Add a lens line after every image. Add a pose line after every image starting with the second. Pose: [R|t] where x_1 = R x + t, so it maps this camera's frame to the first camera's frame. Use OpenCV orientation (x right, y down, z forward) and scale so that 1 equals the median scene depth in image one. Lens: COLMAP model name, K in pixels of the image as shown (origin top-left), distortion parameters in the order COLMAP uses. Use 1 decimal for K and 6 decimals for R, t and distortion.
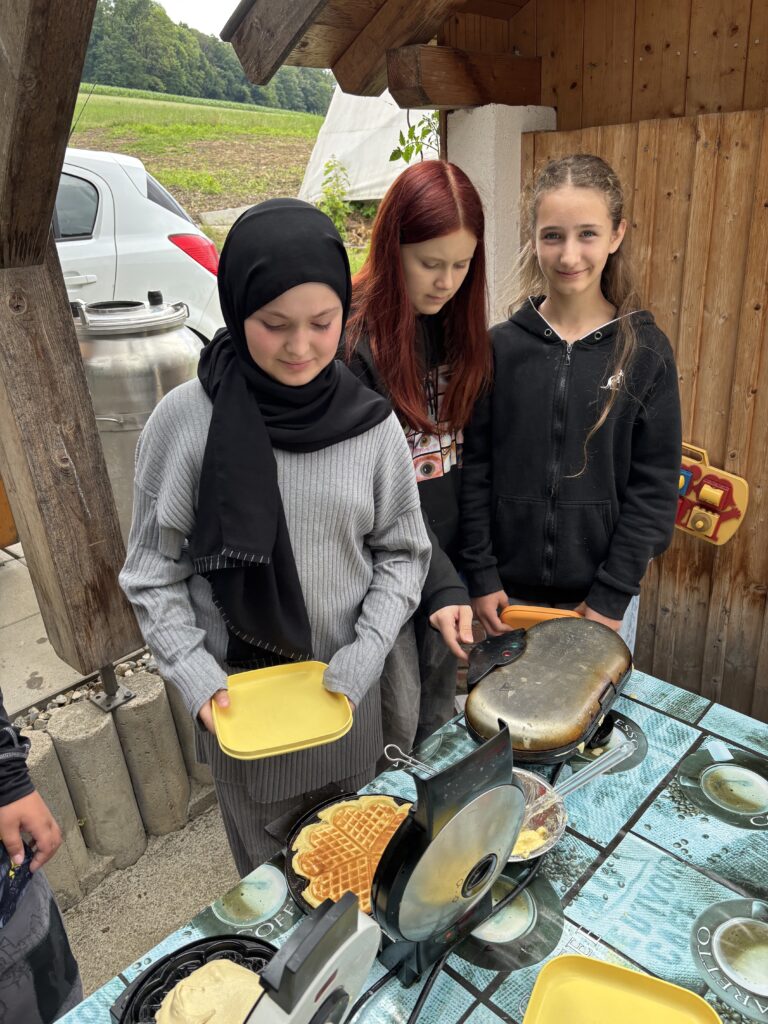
lens RADIAL K [[761.9, 0, 384.0], [0, 761.9, 512.0], [0, 0, 1]] dist [-0.008963, -0.003699]
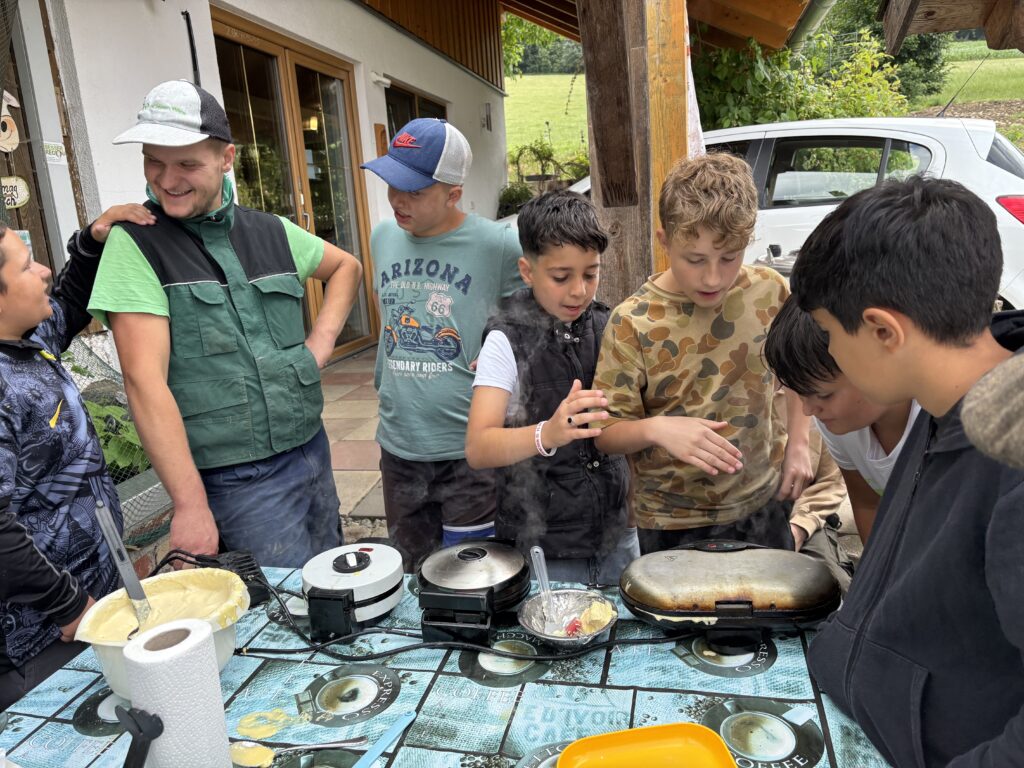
lens RADIAL K [[761.9, 0, 512.0], [0, 761.9, 384.0], [0, 0, 1]] dist [-0.008963, -0.003699]
pose [[0.523376, 0.211557, -0.825422, 0.979897], [-0.304096, 0.951275, 0.050995, -0.010060], [0.795992, 0.224318, 0.562209, 0.115546]]
